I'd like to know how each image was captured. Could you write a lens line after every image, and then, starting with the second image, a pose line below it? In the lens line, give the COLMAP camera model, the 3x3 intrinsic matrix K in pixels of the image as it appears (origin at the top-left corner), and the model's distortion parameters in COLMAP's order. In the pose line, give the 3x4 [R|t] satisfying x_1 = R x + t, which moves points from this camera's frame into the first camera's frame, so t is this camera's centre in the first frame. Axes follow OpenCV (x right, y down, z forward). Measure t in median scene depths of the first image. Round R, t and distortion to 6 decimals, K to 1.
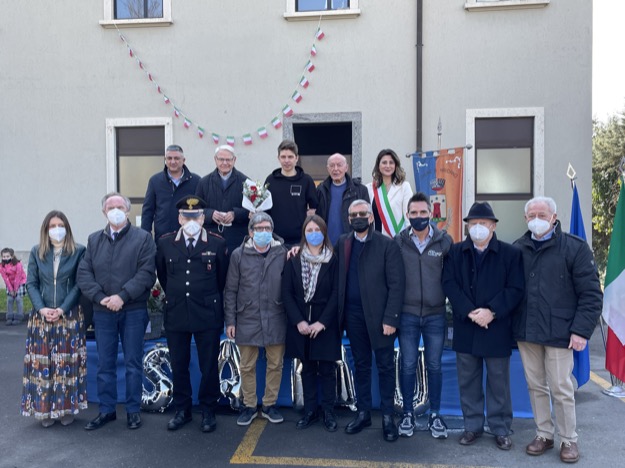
lens RADIAL K [[587.6, 0, 308.9], [0, 587.6, 232.3], [0, 0, 1]] dist [0.086488, -0.107486]
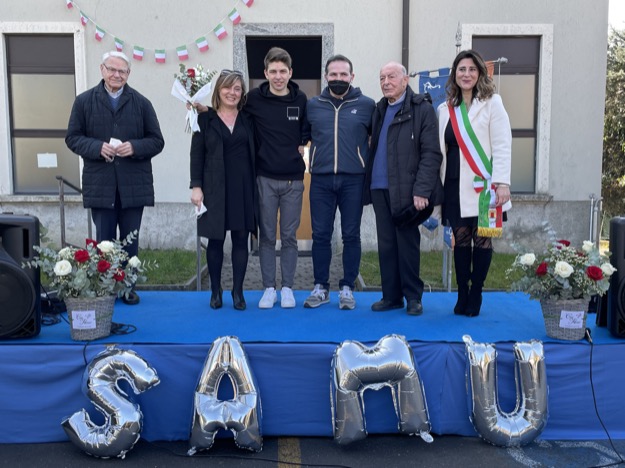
lens RADIAL K [[637.0, 0, 313.9], [0, 637.0, 231.8], [0, 0, 1]] dist [0.099852, -0.137771]
pose [[0.990501, -0.010699, 0.137087, -0.059850], [-0.001076, 0.996334, 0.085539, 0.000717], [-0.137499, -0.084875, 0.986859, 0.131343]]
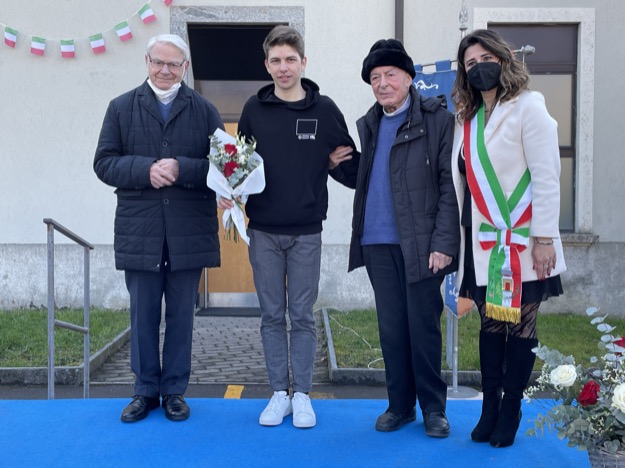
lens RADIAL K [[757.8, 0, 314.3], [0, 757.8, 234.4], [0, 0, 1]] dist [0.072324, -0.063956]
pose [[0.990283, -0.005370, 0.138960, -0.009081], [-0.000465, 0.999121, 0.041928, -0.006897], [-0.139063, -0.041585, 0.989410, 0.231322]]
